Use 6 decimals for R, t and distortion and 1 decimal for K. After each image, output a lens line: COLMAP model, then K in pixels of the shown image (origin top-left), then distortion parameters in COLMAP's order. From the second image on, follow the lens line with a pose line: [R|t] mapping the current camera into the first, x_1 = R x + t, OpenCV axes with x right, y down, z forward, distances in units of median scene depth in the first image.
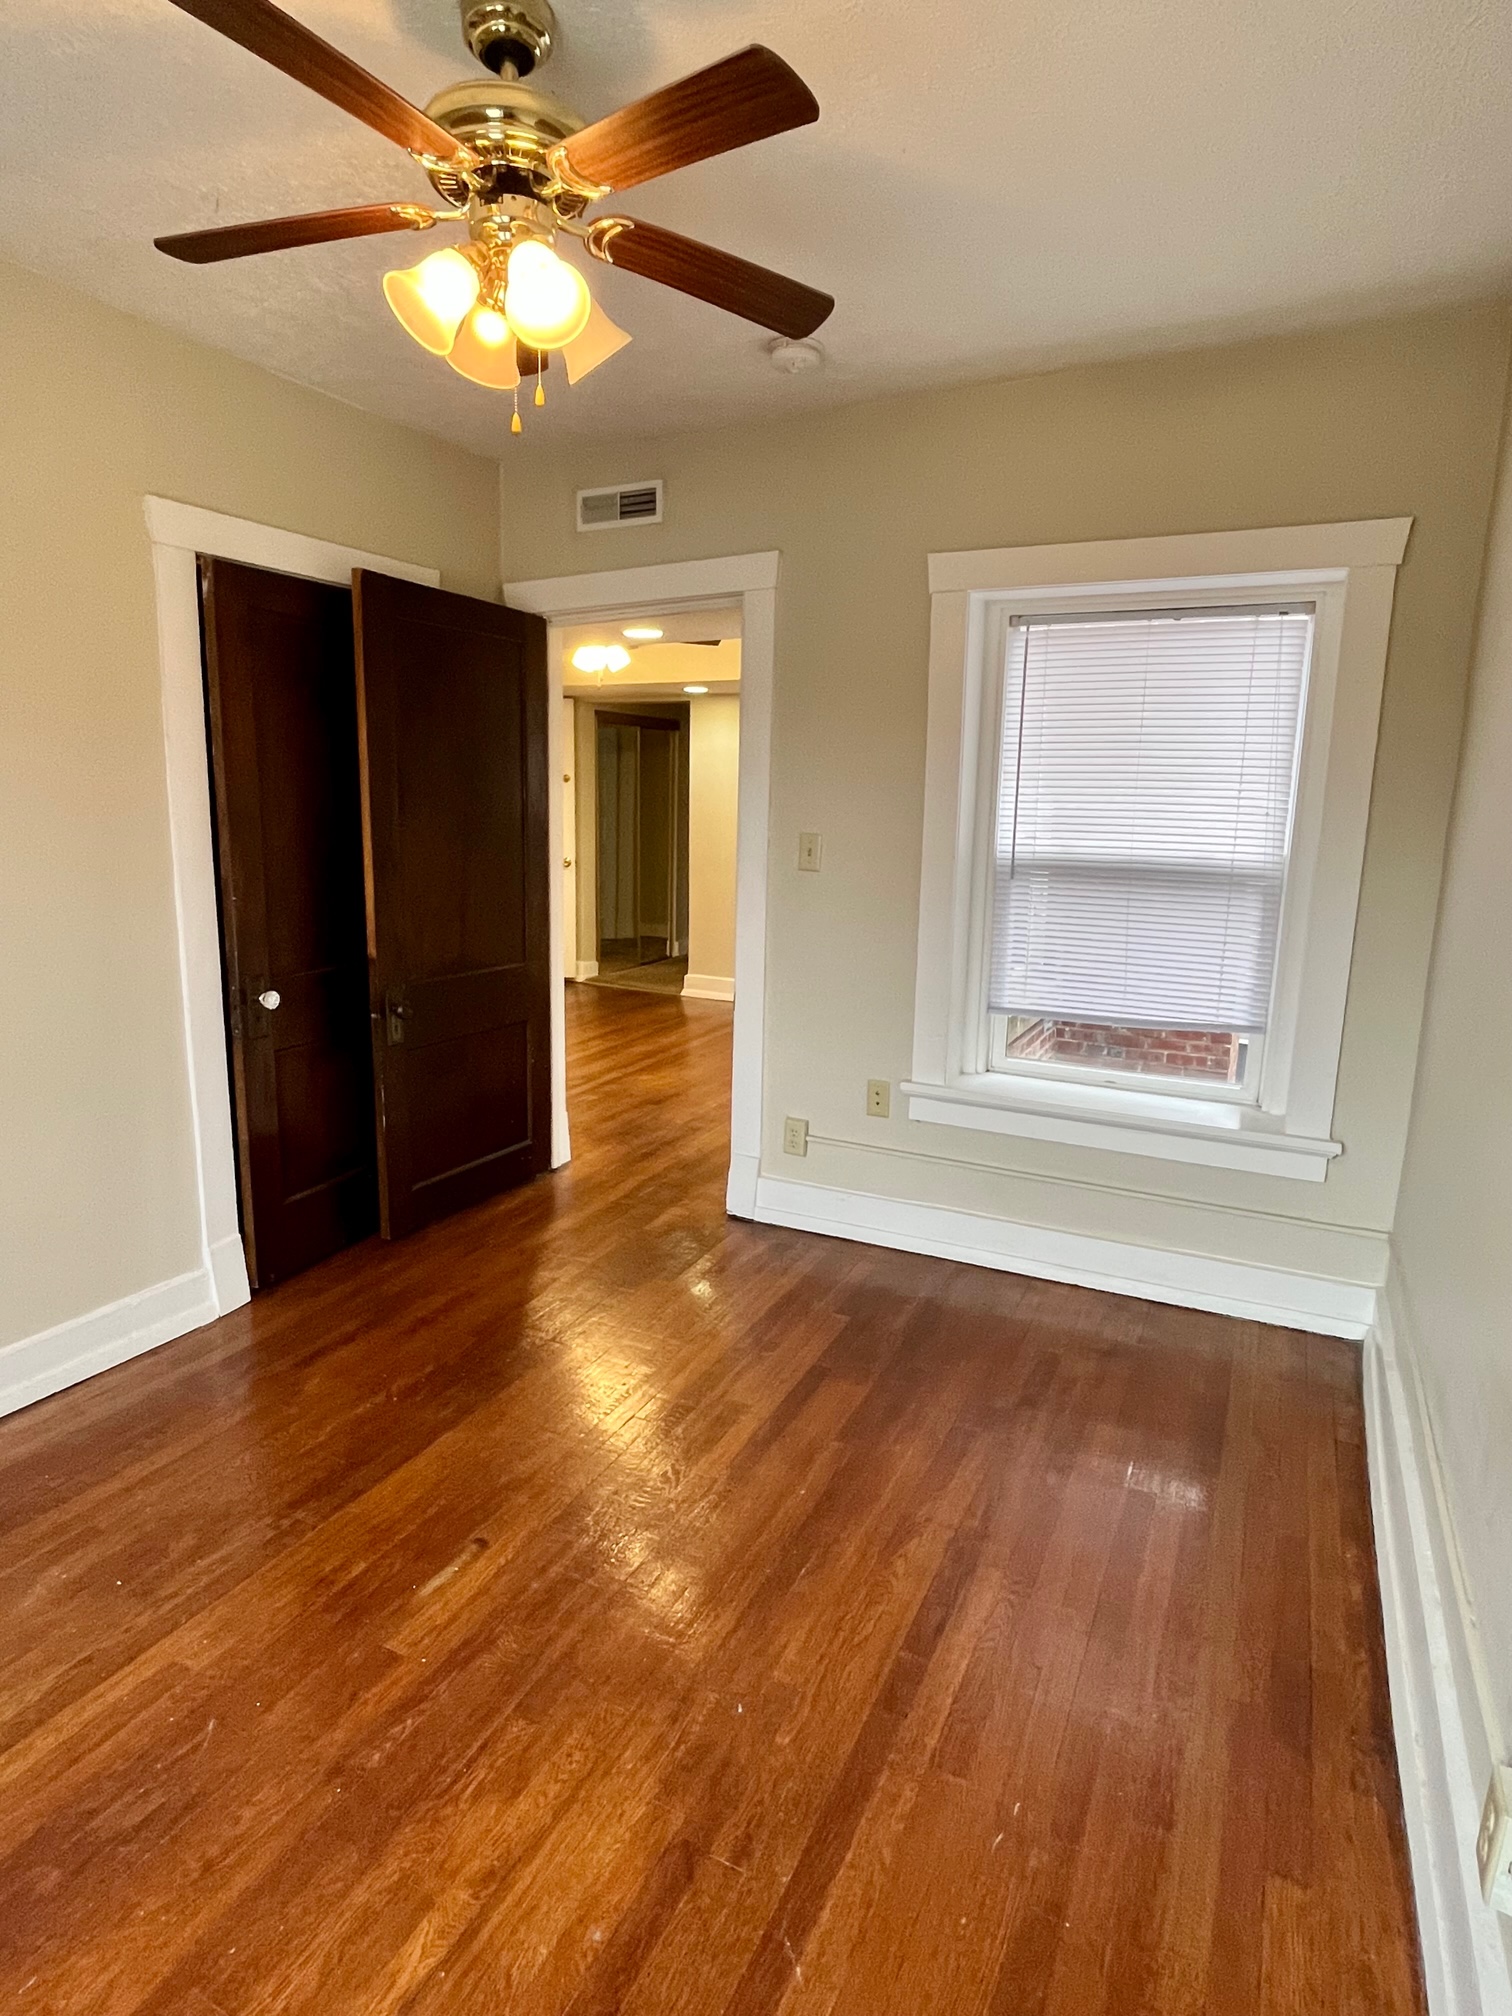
lens RADIAL K [[1082.4, 0, 756.6], [0, 1082.4, 1006.1], [0, 0, 1]] dist [0.001025, -0.003640]
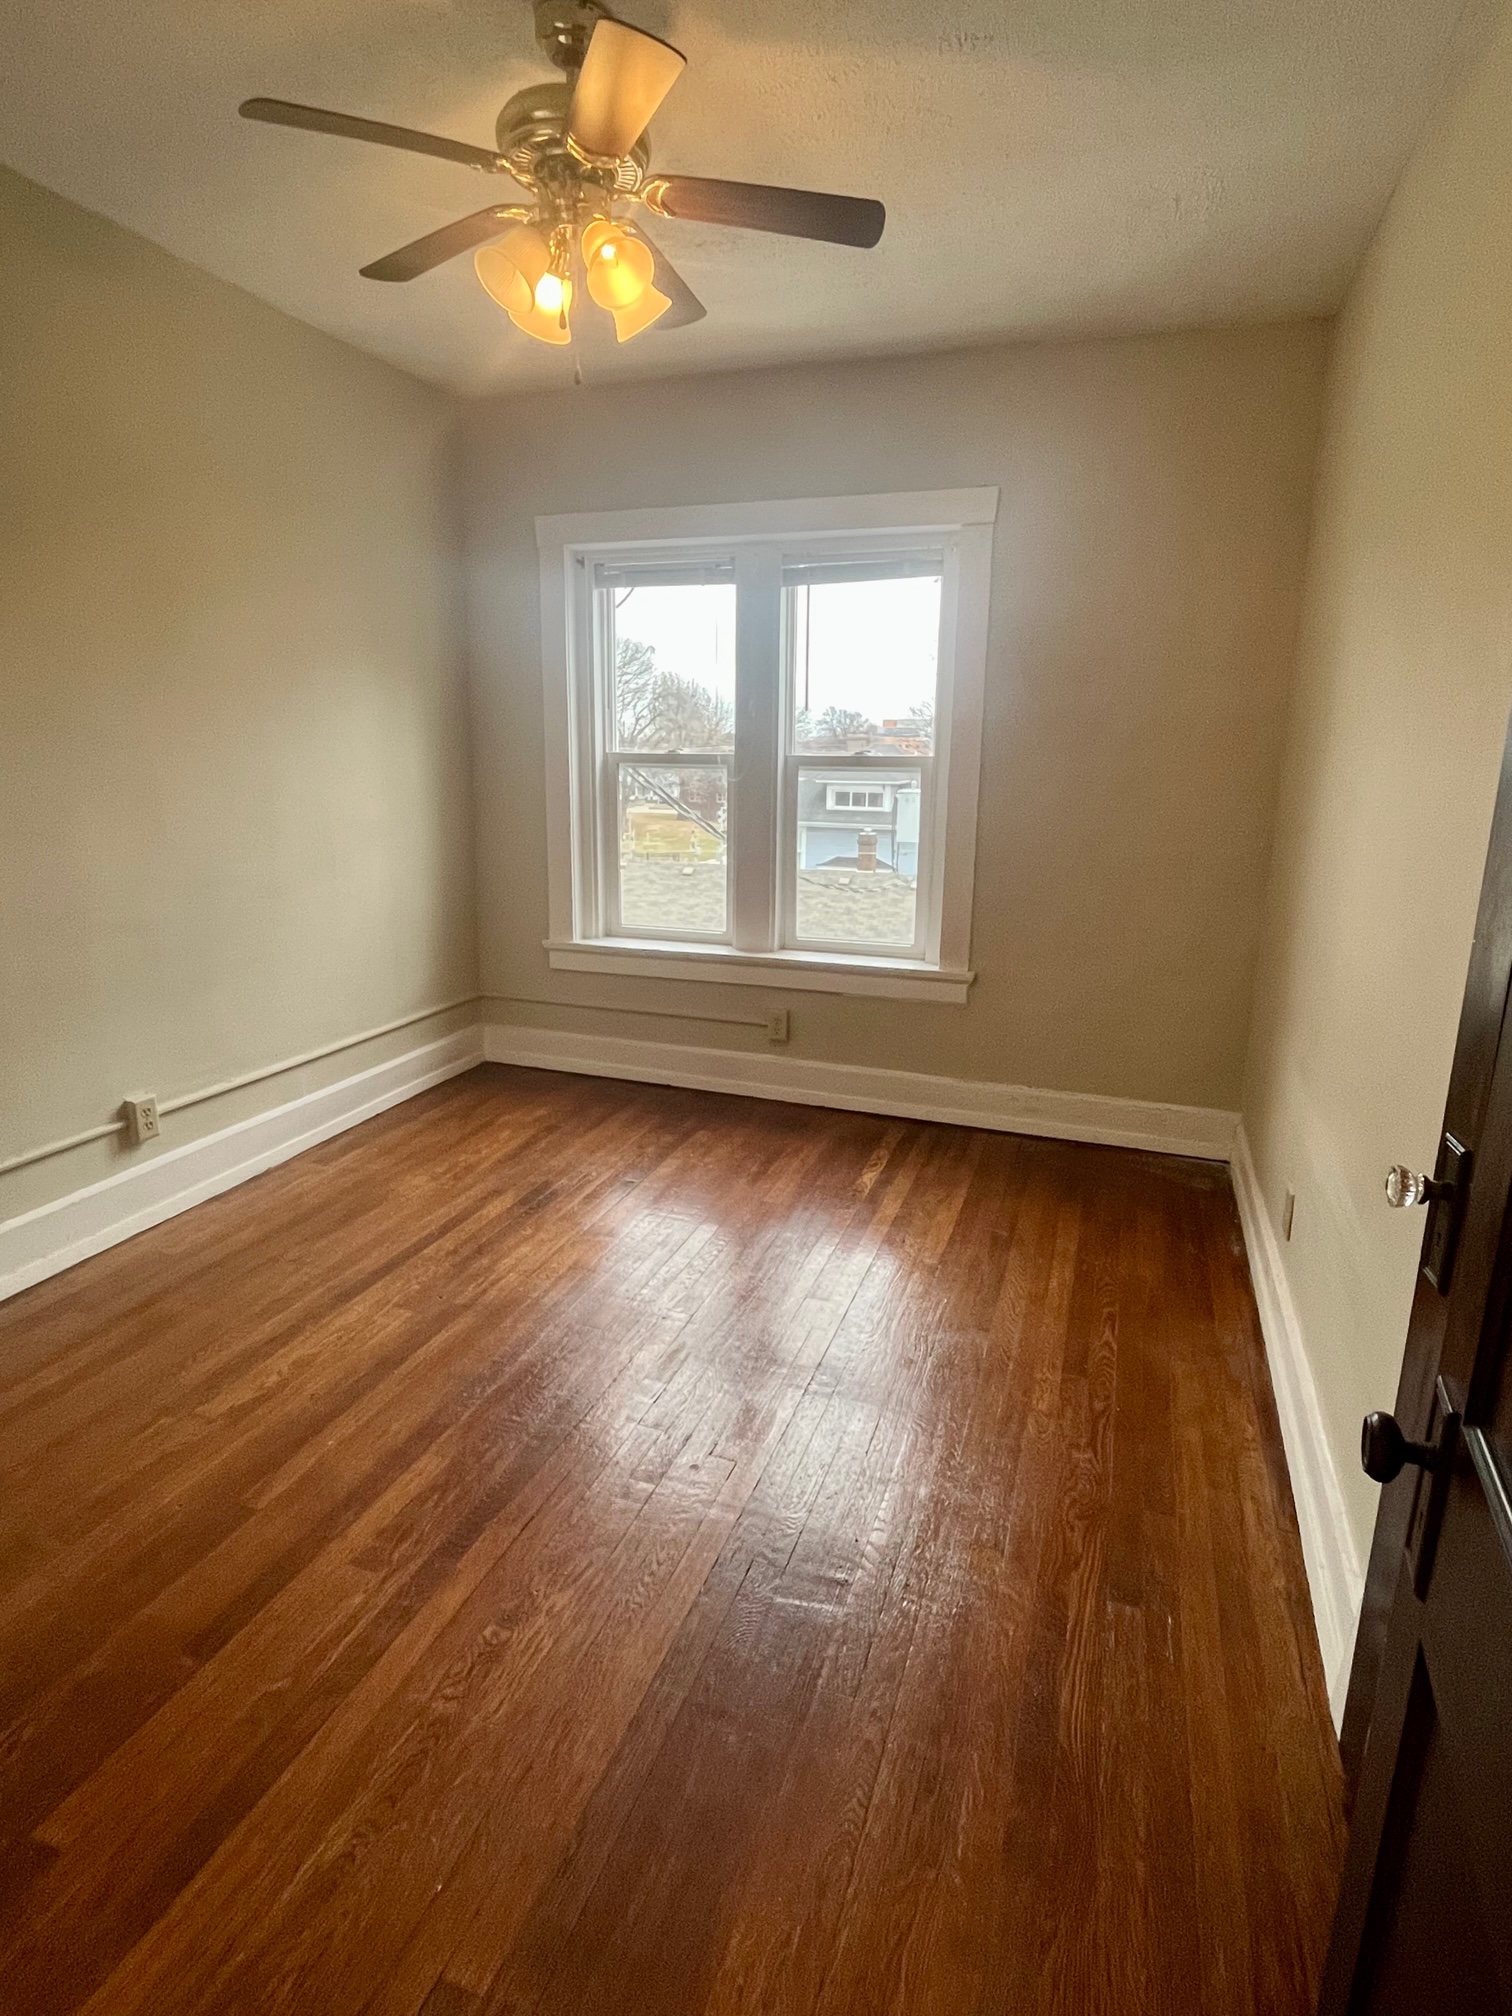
lens RADIAL K [[1082.4, 0, 757.8], [0, 1082.4, 1009.0], [0, 0, 1]] dist [0.001025, -0.003640]
pose [[-0.991666, 0.001422, -0.128830, -0.217405], [-0.053976, 0.903370, 0.425452, -0.321826], [0.116986, 0.428860, -0.895764, 1.838158]]
